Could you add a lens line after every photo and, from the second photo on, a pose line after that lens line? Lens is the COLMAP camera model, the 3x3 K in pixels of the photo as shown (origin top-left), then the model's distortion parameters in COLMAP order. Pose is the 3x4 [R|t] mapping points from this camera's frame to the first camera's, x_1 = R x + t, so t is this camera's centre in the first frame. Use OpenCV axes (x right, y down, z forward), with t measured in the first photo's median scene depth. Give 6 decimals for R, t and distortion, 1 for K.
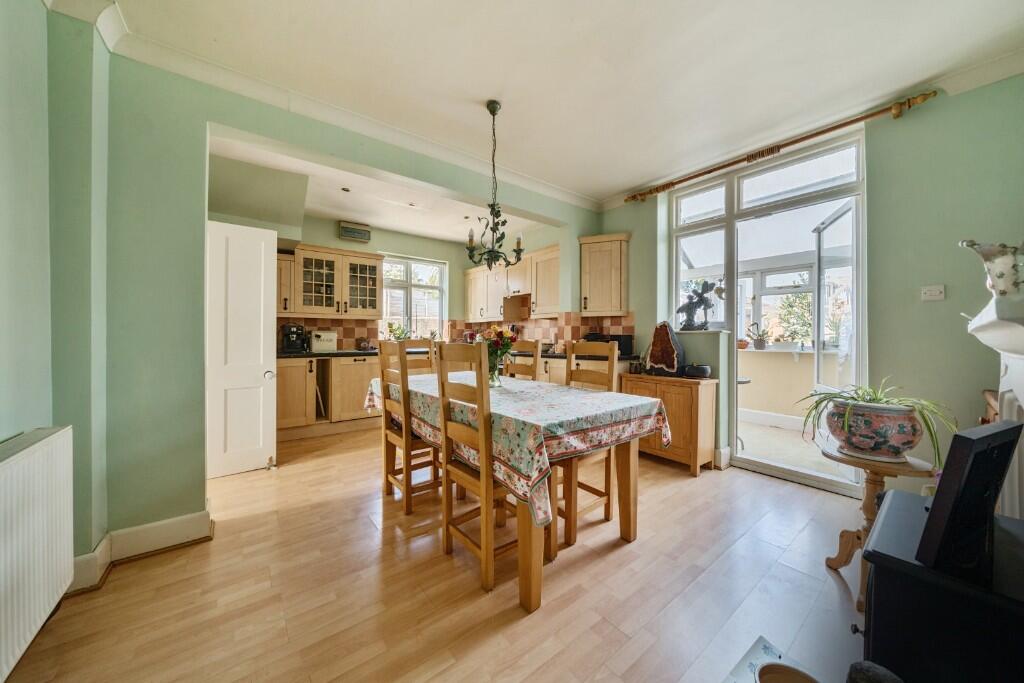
lens RADIAL K [[354.1, 0, 514.5], [0, 354.1, 337.7], [0, 0, 1]] dist [-0.000344, -0.000005]
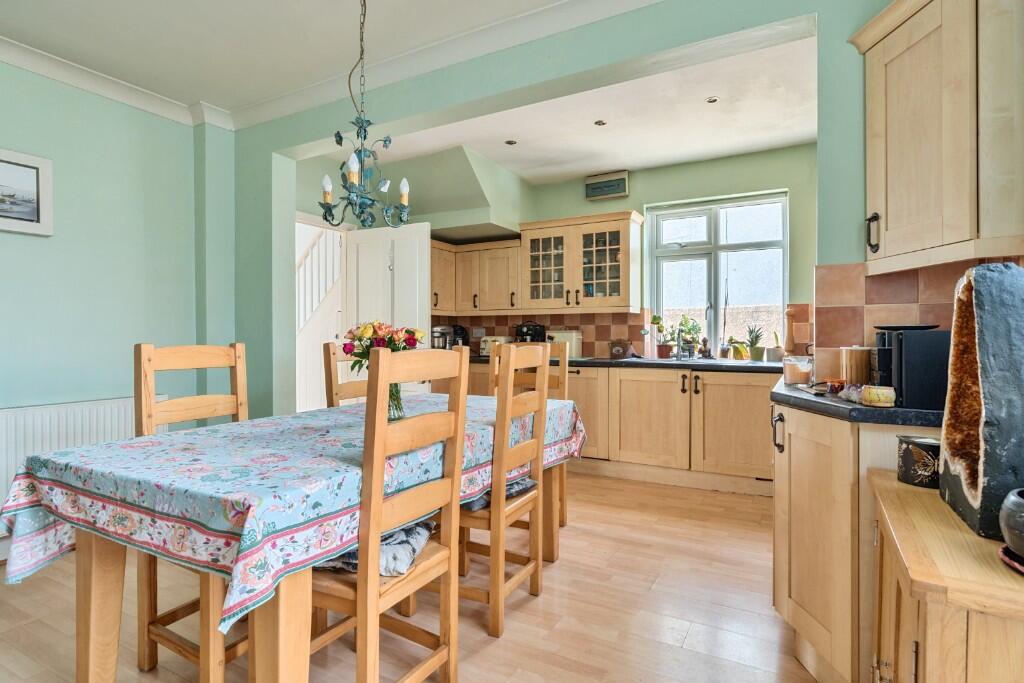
lens RADIAL K [[532.2, 0, 515.0], [0, 532.2, 341.2], [0, 0, 1]] dist [0.000284, 0.000090]
pose [[0.389258, 0.004614, -0.921117, 0.464795], [-0.005102, 0.999983, 0.002853, 0.000270], [0.921115, 0.003589, 0.389275, 0.465751]]
